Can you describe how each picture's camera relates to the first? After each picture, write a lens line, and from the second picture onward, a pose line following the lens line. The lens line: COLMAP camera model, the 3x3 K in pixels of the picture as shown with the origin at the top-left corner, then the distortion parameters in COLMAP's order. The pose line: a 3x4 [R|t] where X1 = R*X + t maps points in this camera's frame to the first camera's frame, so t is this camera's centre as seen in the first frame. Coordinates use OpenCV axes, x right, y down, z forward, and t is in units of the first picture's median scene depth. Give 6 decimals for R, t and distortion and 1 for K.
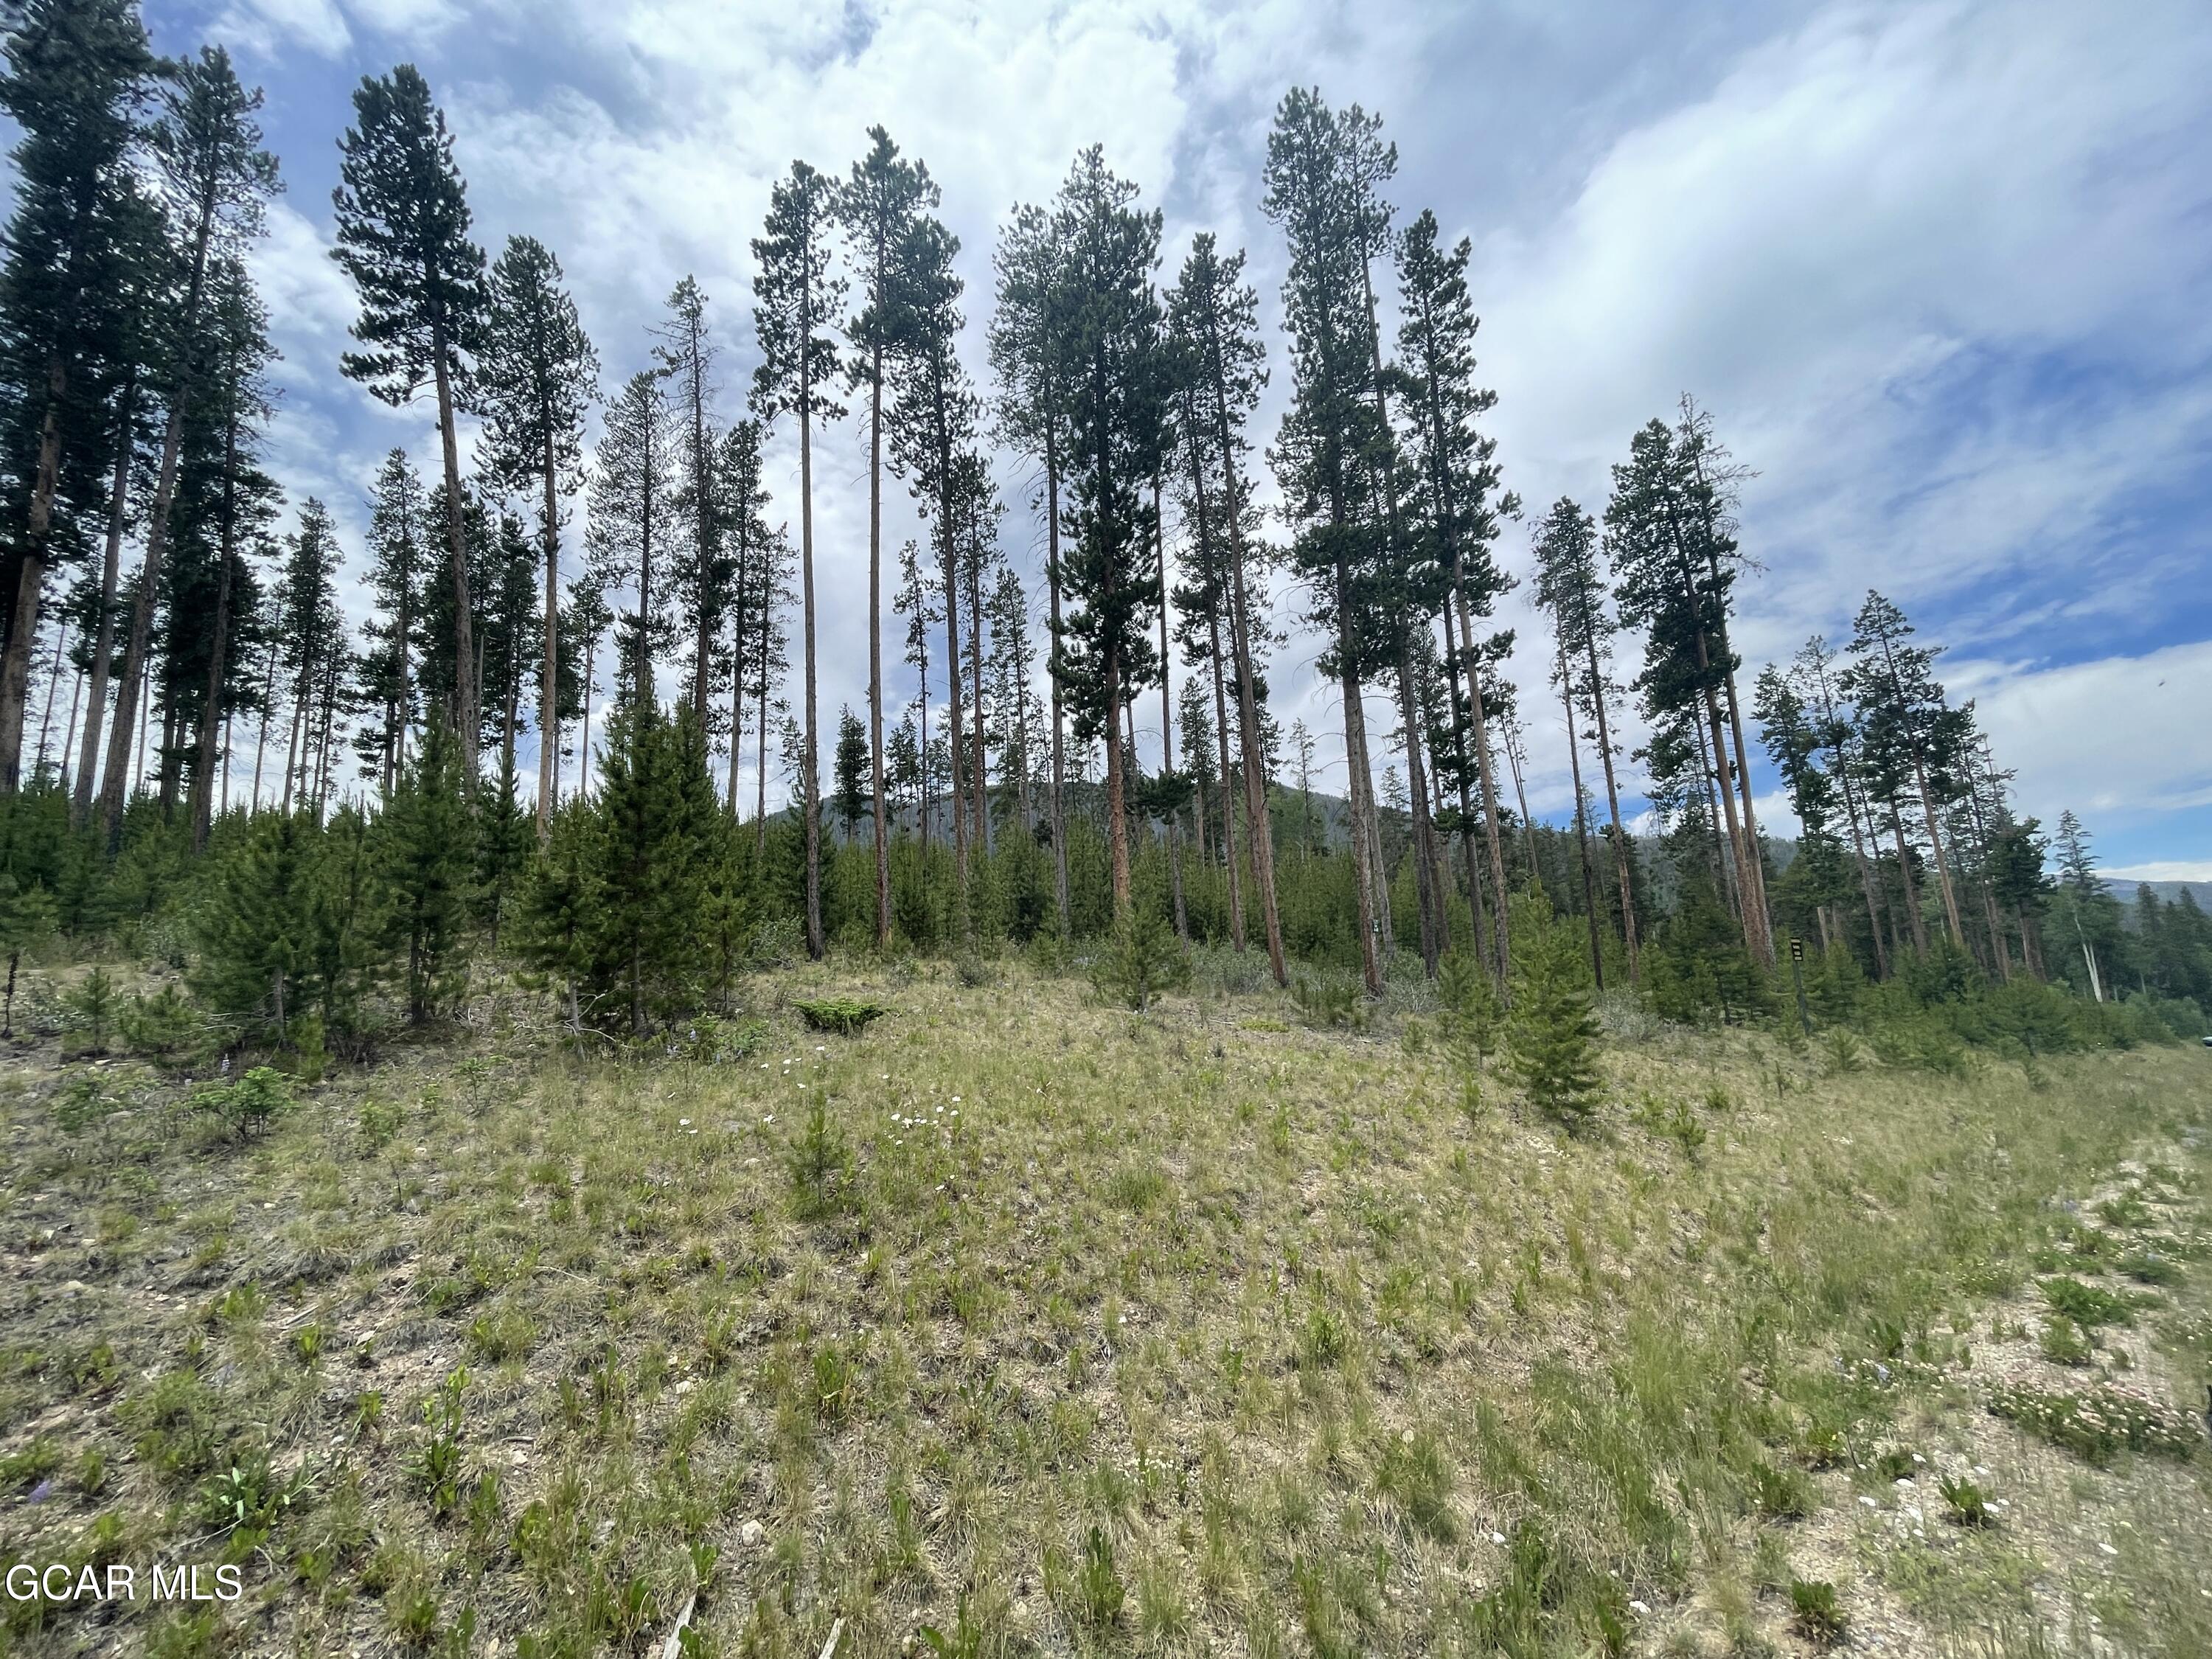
lens RADIAL K [[862.7, 0, 1083.6], [0, 862.7, 830.2], [0, 0, 1]] dist [-0.000581, -0.000024]
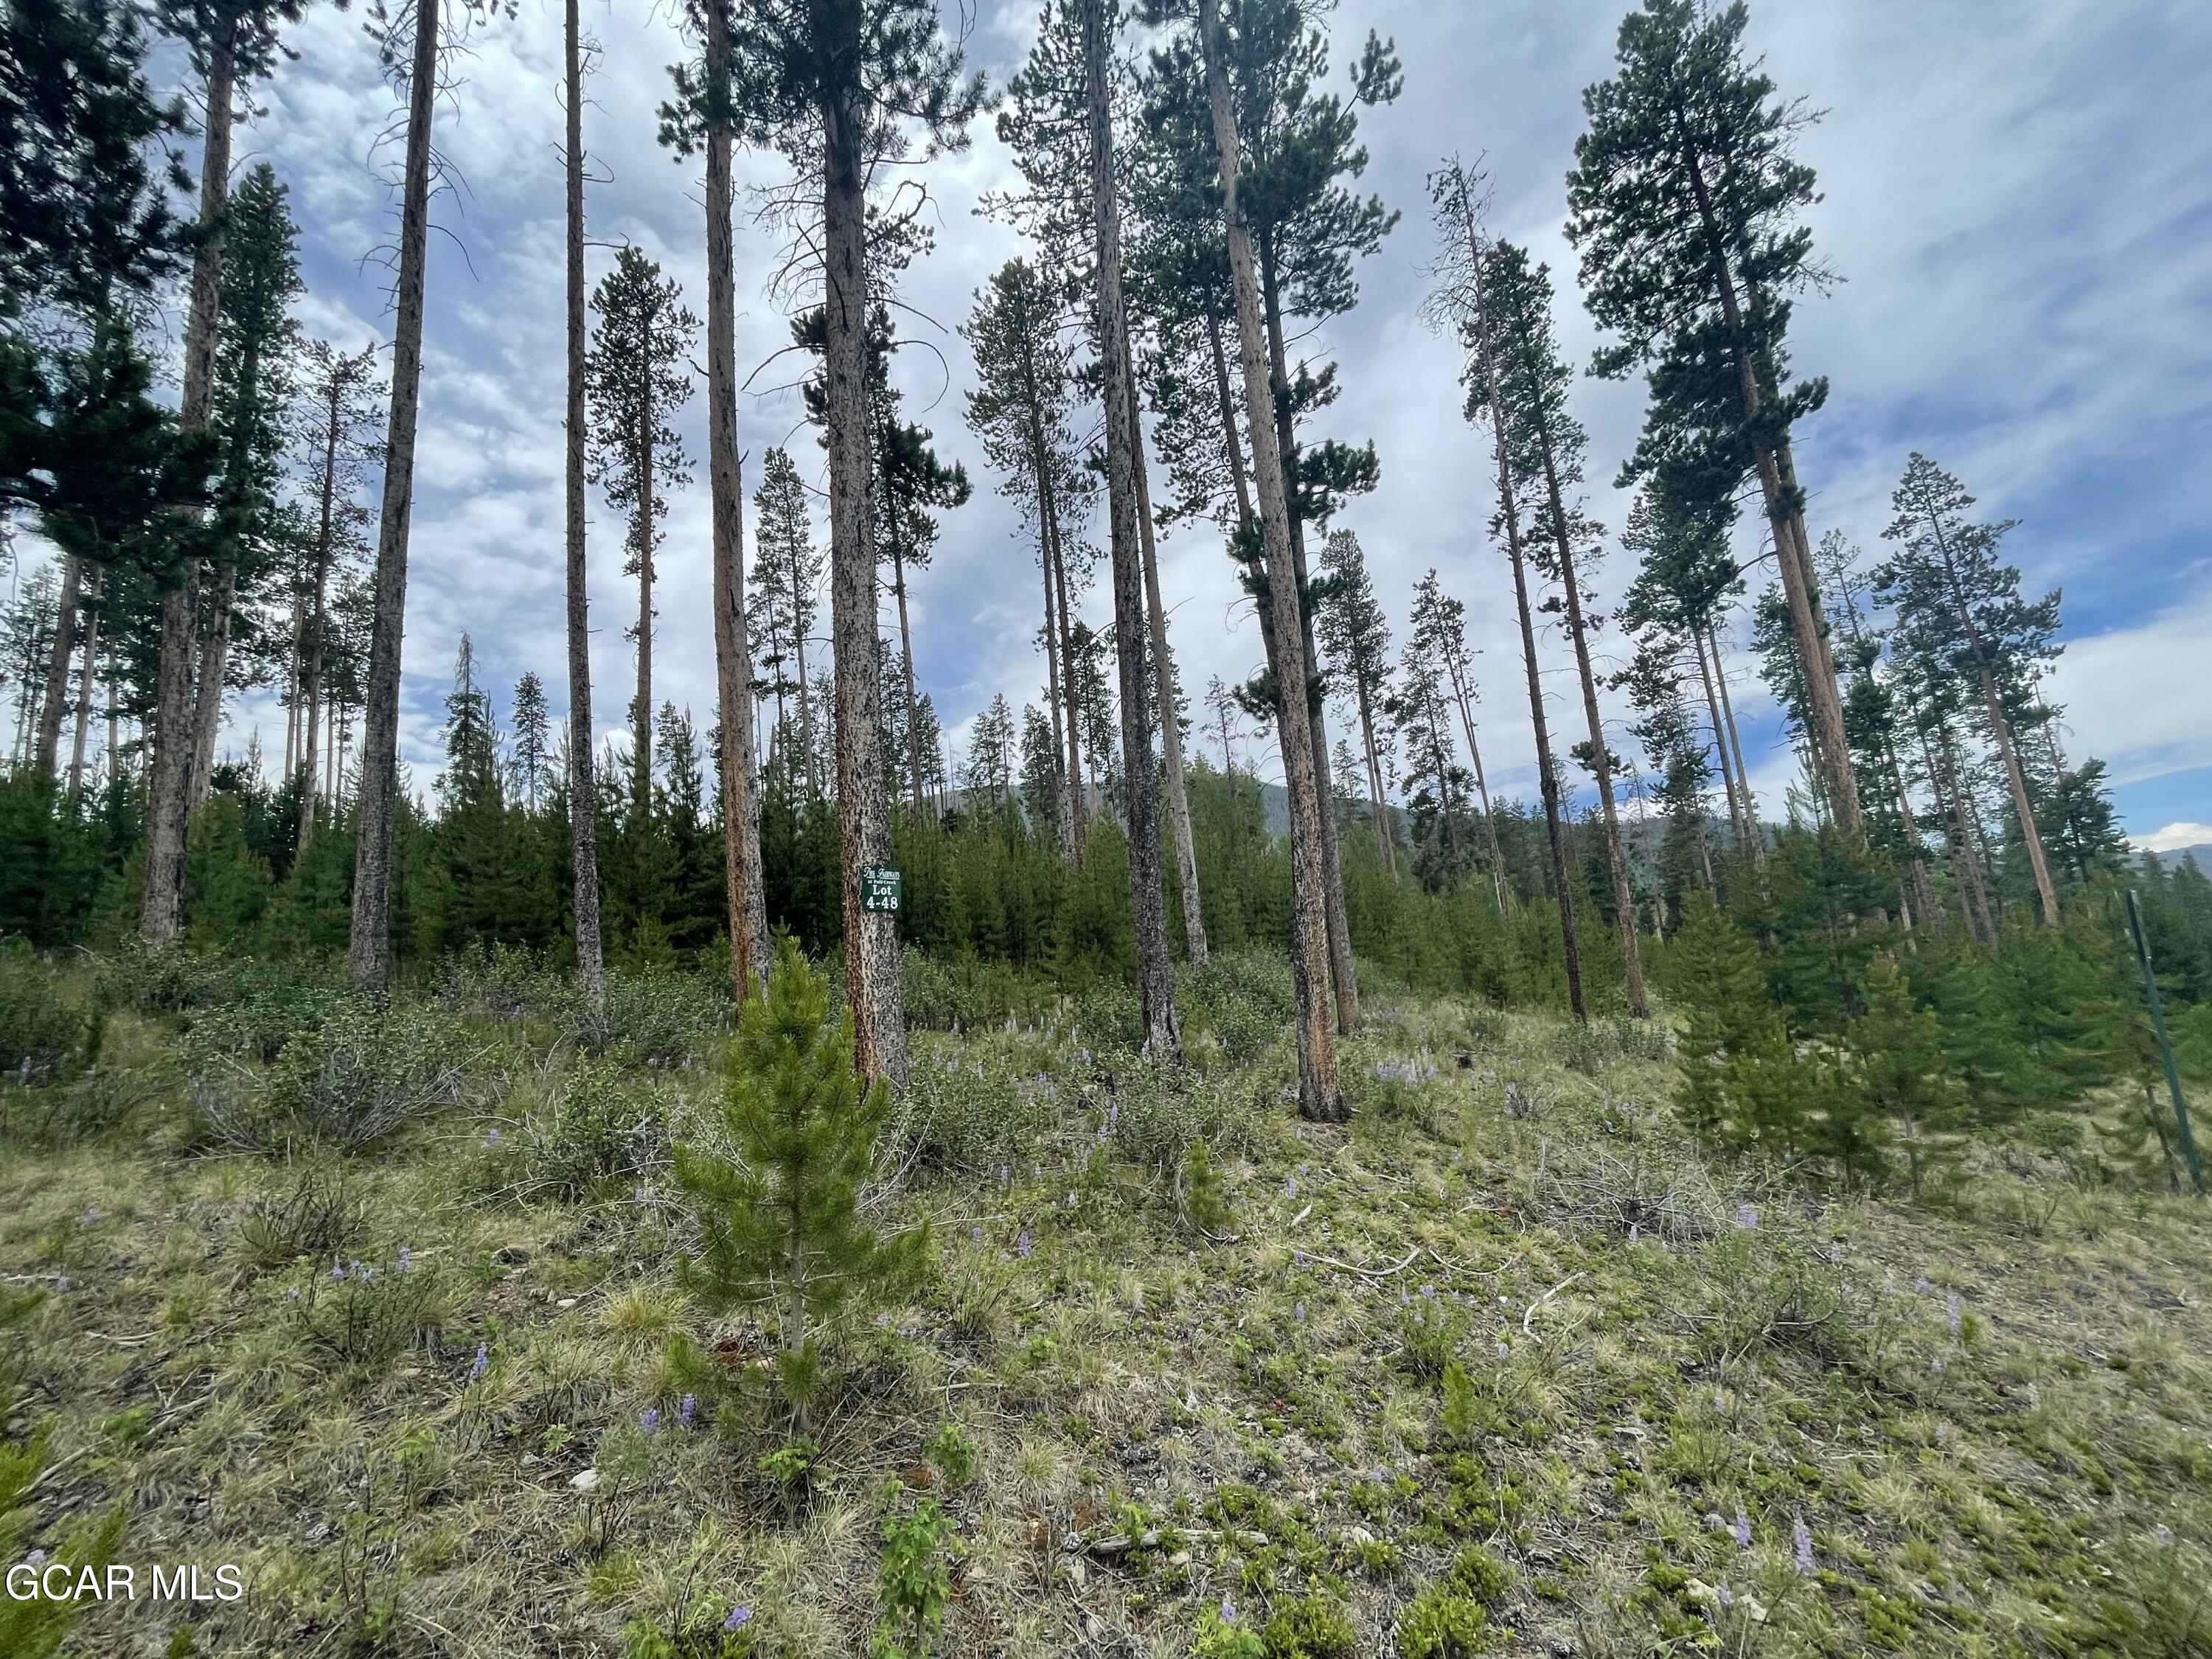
lens RADIAL K [[862.7, 0, 1090.9], [0, 862.7, 825.0], [0, 0, 1]] dist [-0.000581, -0.000024]
pose [[0.999221, -0.026893, 0.028896, 0.164925], [0.027109, 0.999607, -0.007108, 0.035845], [-0.028693, 0.007886, 0.999557, 0.275757]]
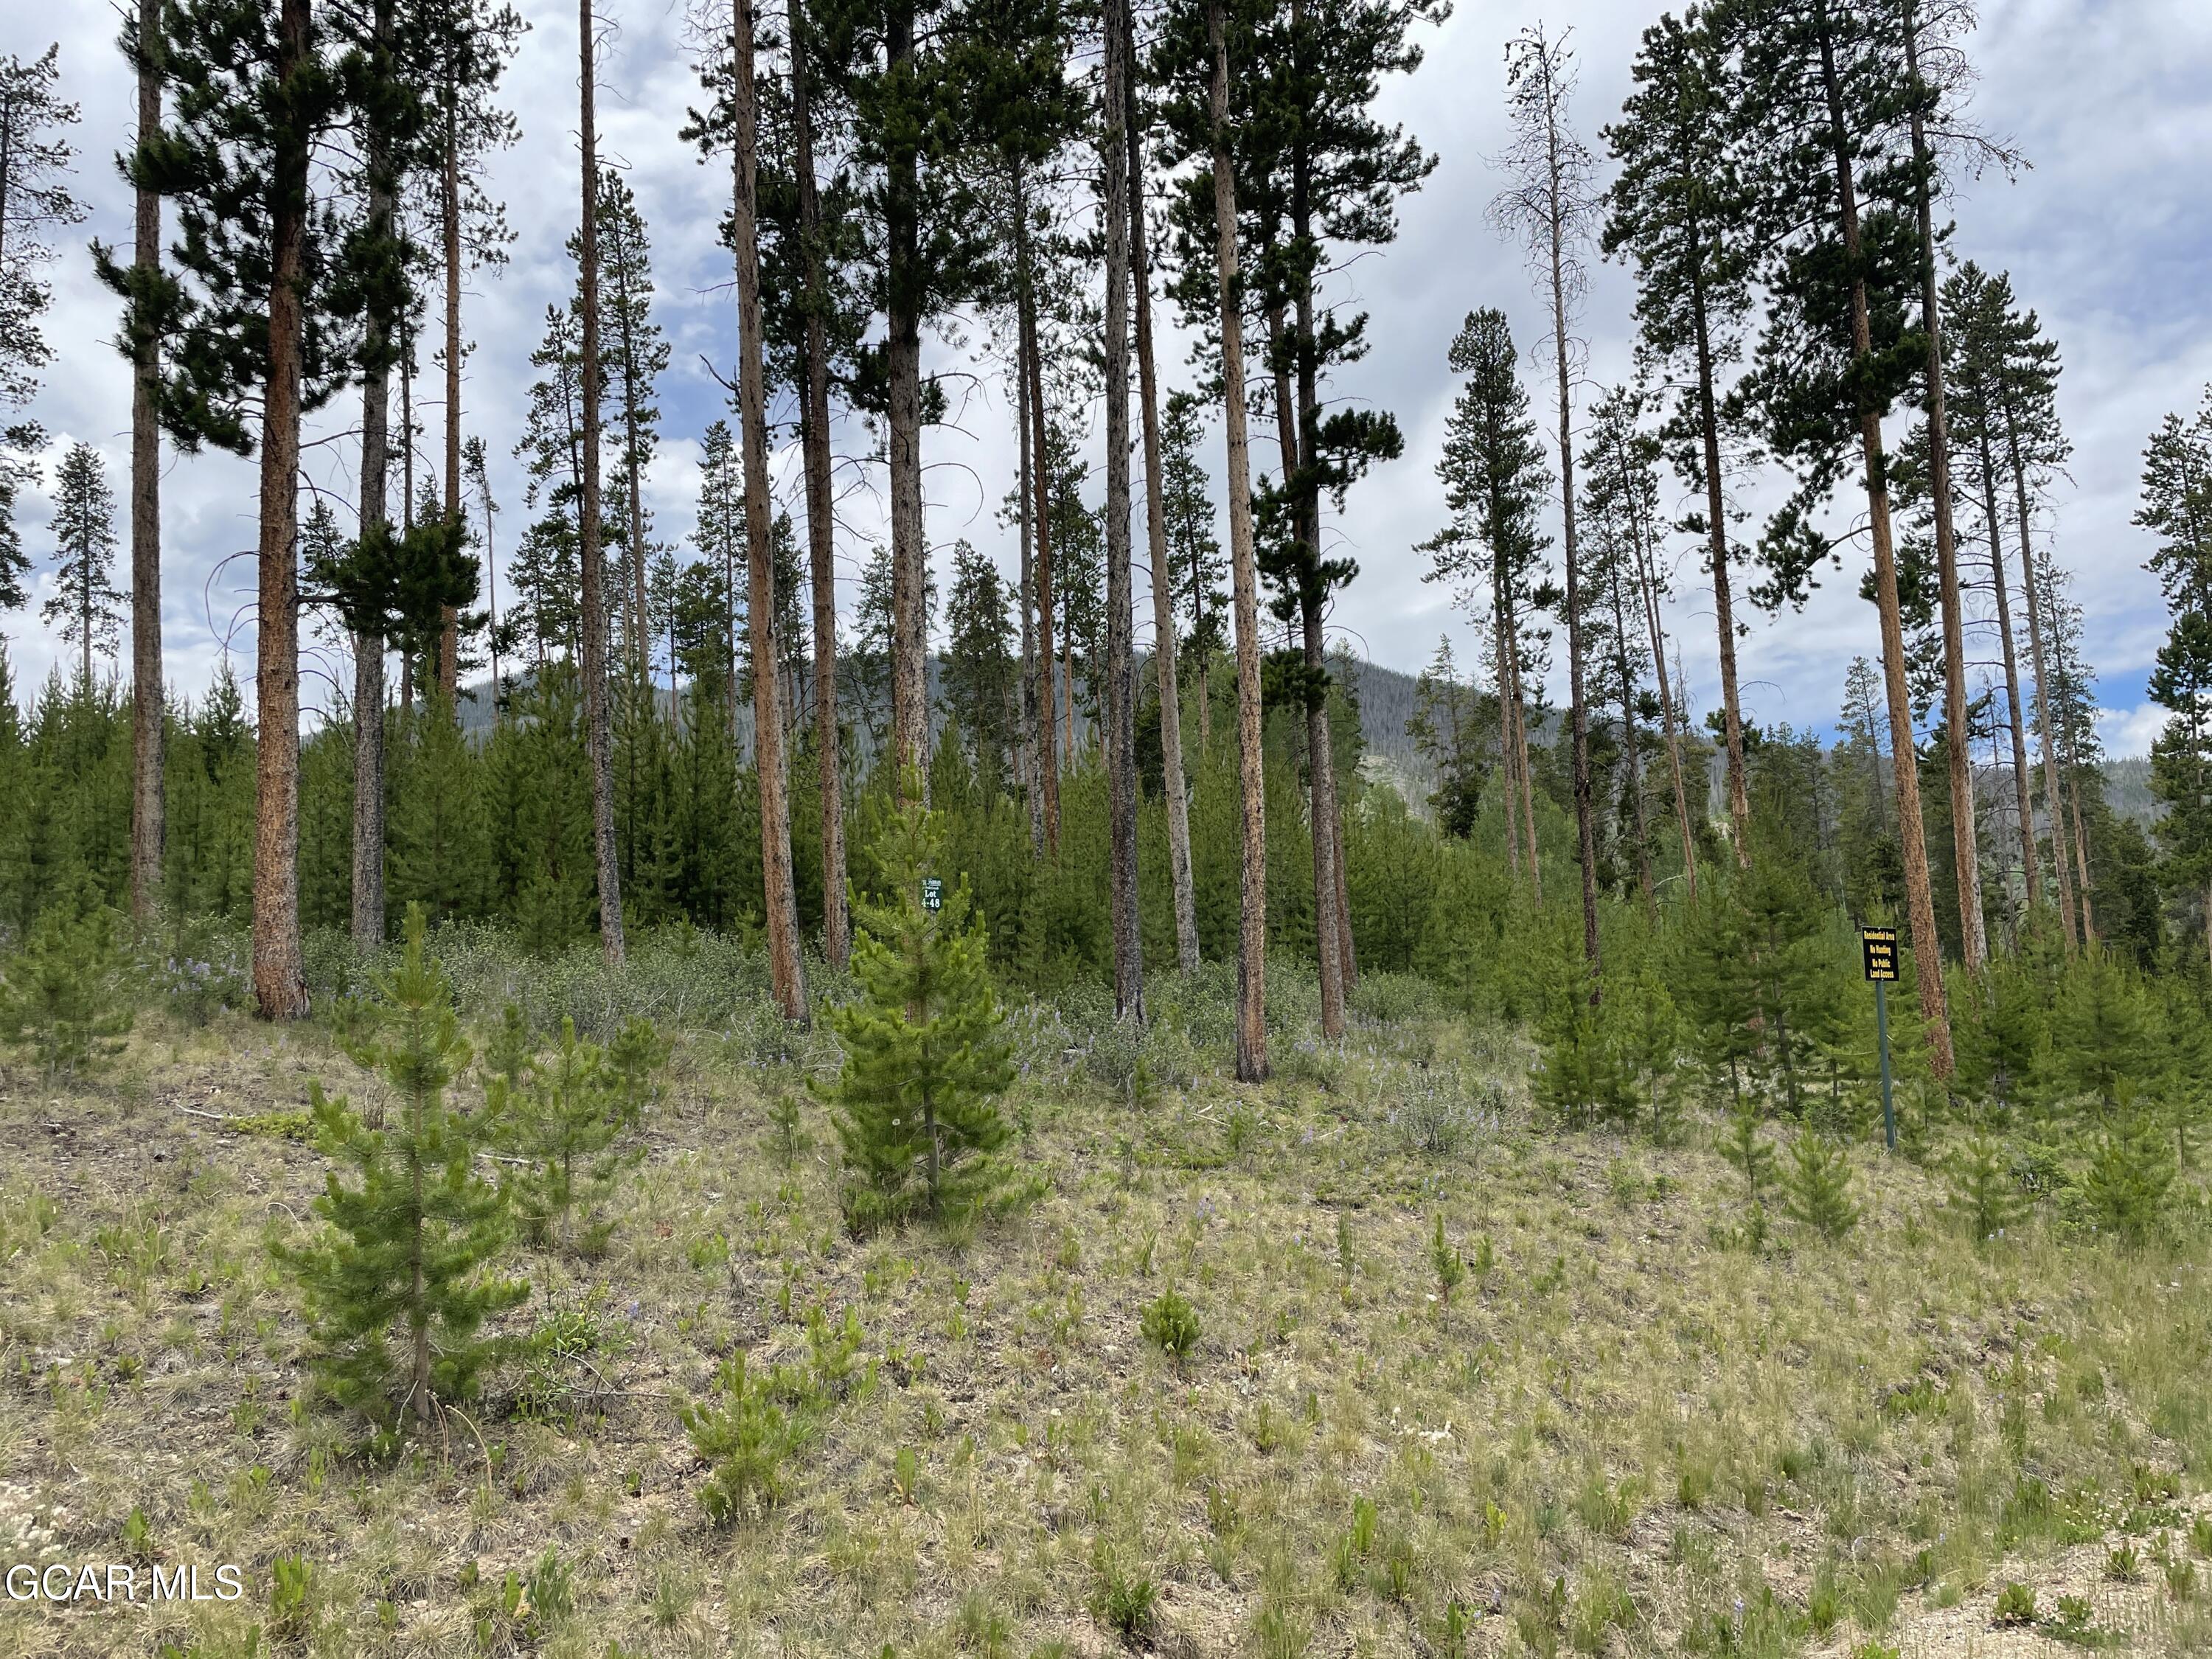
lens RADIAL K [[1607.5, 0, 1091.9], [0, 1607.5, 829.6], [0, 0, 1]] dist [0.037075, -0.001771]
pose [[0.998738, 0.009470, 0.049321, 0.154515], [-0.011999, 0.998615, 0.051229, 0.013639], [-0.048767, -0.051756, 0.997468, 0.076656]]
